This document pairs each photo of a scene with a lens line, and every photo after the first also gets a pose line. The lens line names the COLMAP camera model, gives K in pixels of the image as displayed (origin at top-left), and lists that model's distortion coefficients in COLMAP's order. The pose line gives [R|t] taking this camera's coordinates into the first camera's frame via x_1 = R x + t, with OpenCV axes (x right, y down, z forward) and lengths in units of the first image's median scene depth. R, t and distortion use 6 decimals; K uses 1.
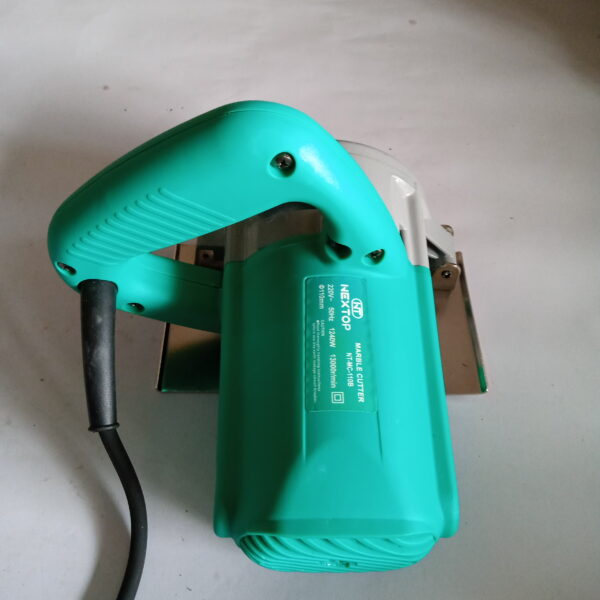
lens RADIAL K [[653.7, 0, 310.6], [0, 653.7, 299.7], [0, 0, 1]] dist [0.000041, -0.046342]
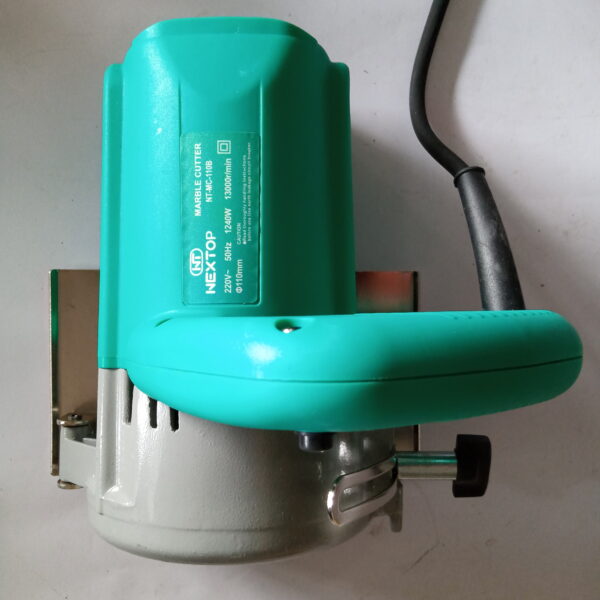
lens RADIAL K [[653.7, 0, 310.6], [0, 653.7, 299.7], [0, 0, 1]] dist [0.000041, -0.046342]
pose [[-0.995809, -0.009495, -0.090969, 0.002373], [-0.043286, -0.827235, 0.560187, -0.498124], [-0.080571, 0.561776, 0.823356, 0.340017]]
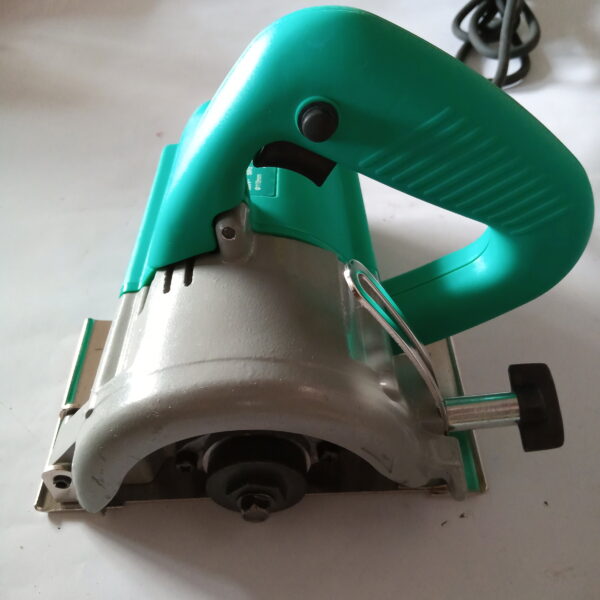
lens RADIAL K [[653.7, 0, 310.6], [0, 653.7, 299.7], [0, 0, 1]] dist [0.000041, -0.046342]
pose [[-0.999838, 0.016282, -0.007667, -0.045539], [-0.011329, -0.238410, 0.971098, -0.931893], [0.013984, 0.971028, 0.238556, 0.947540]]
